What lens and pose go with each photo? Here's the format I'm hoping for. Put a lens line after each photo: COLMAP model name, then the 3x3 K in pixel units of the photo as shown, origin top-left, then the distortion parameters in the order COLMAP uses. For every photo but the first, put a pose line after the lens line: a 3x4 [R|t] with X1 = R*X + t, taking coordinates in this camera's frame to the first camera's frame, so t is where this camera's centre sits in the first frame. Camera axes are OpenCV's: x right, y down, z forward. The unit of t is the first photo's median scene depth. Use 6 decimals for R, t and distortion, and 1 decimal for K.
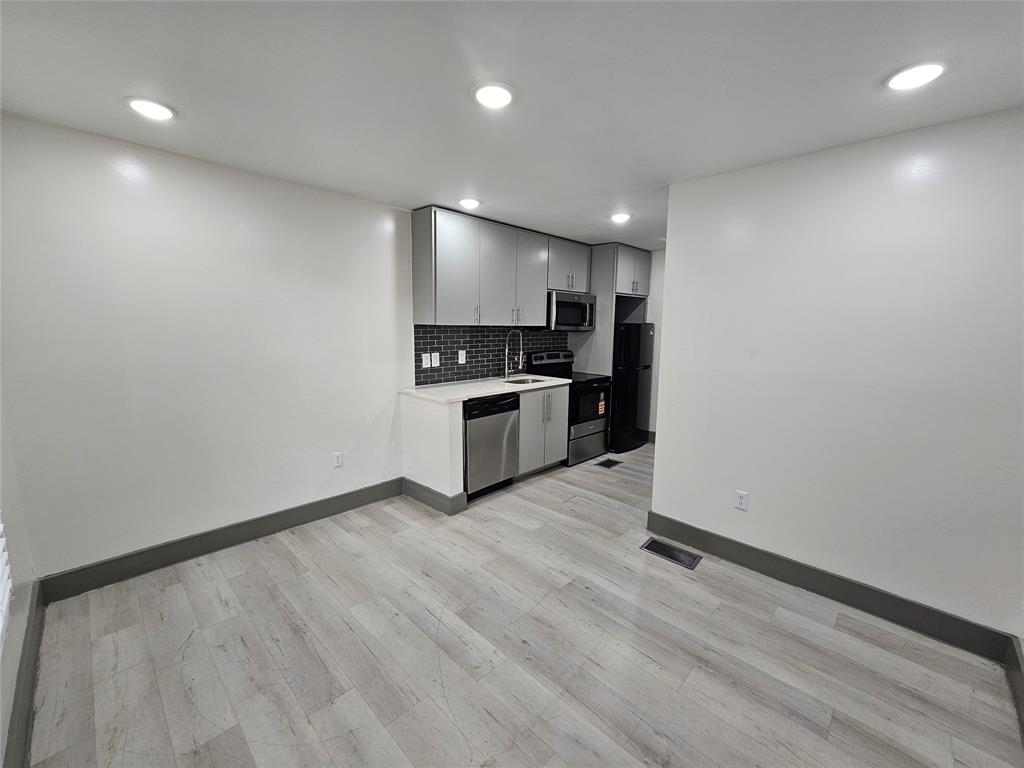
lens RADIAL K [[417.5, 0, 517.8], [0, 417.5, 382.8], [0, 0, 1]] dist [0.002879, 0.000367]
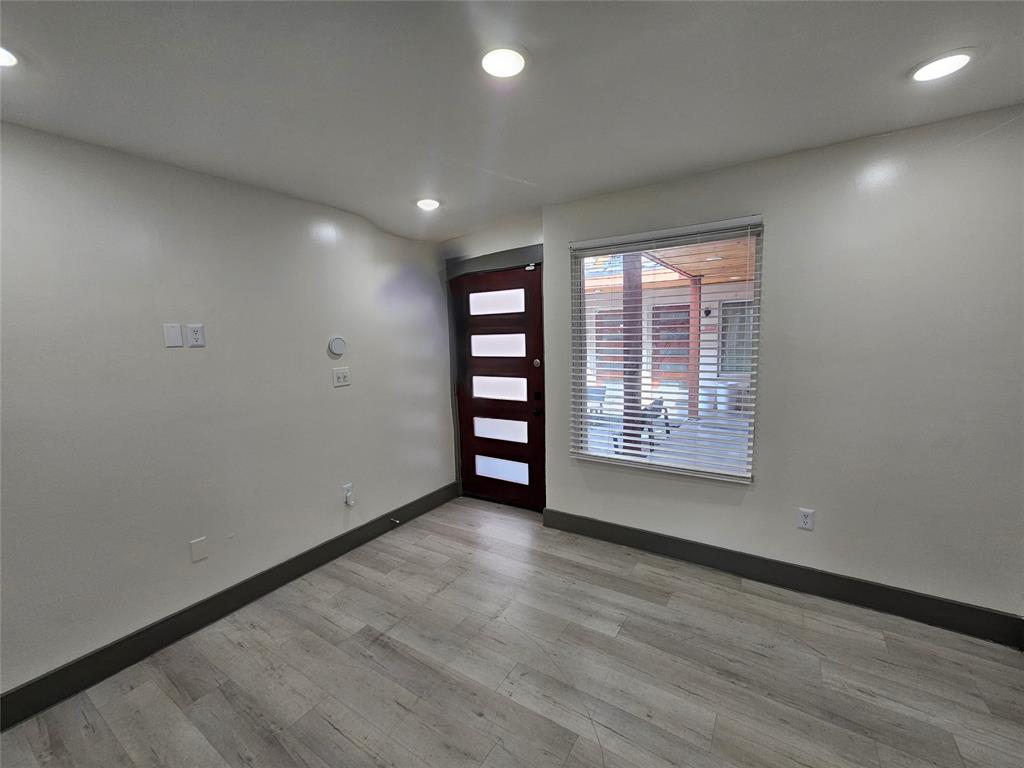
lens RADIAL K [[419.6, 0, 519.0], [0, 419.6, 384.3], [0, 0, 1]] dist [0.001202, 0.000185]
pose [[-0.980976, 0.036037, -0.190755, 0.036539], [-0.013198, 0.967965, 0.250738, -0.117135], [0.193680, 0.248486, -0.949075, 0.782328]]
